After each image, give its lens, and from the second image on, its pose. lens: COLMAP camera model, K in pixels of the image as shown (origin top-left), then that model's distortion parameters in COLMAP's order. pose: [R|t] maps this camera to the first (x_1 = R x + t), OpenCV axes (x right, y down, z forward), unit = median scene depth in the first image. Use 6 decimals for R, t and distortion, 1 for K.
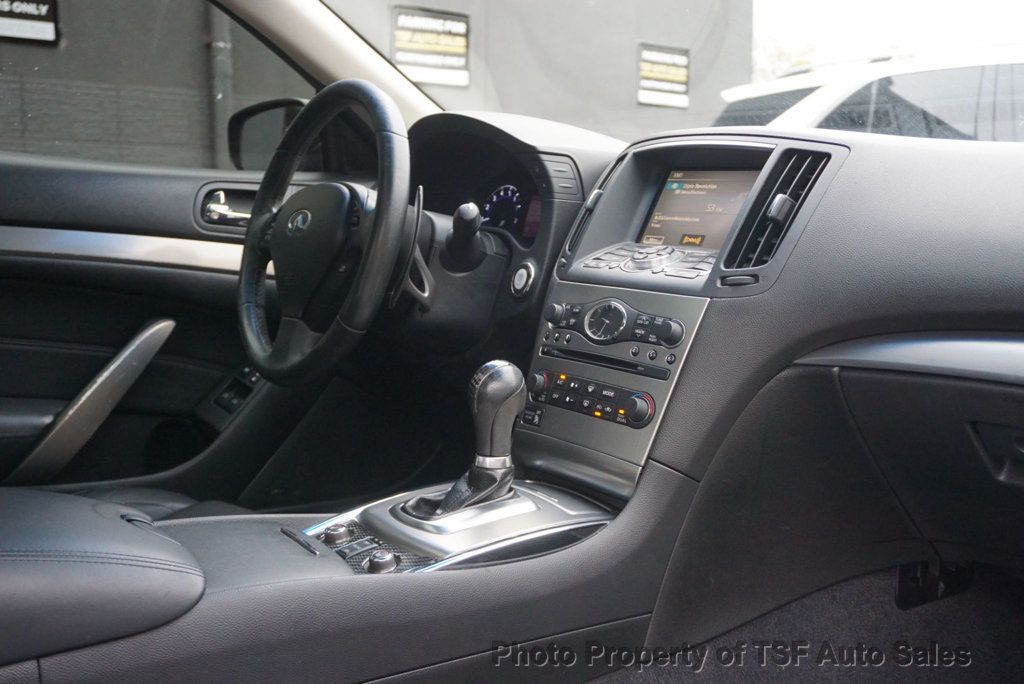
lens RADIAL K [[1148.3, 0, 547.5], [0, 1148.3, 344.8], [0, 0, 1]] dist [0.017870, 0.015958]
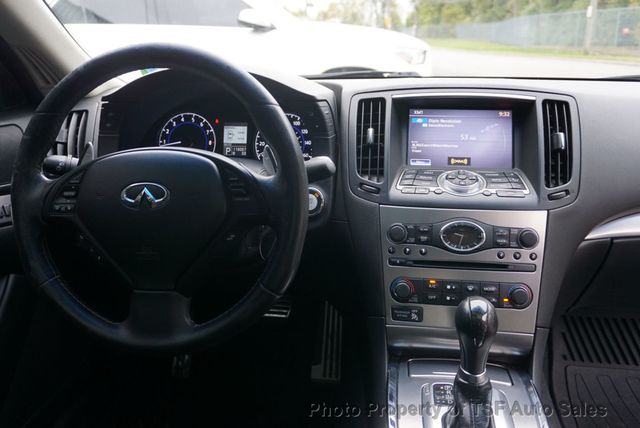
lens RADIAL K [[559.7, 0, 320.0], [0, 559.7, 214.0], [0, 0, 1]] dist [0.006589, 0.001546]
pose [[0.691160, -0.233555, 0.683922, -0.471817], [0.105930, 0.968859, 0.223809, -0.194587], [-0.714896, -0.082240, 0.694377, 0.603579]]
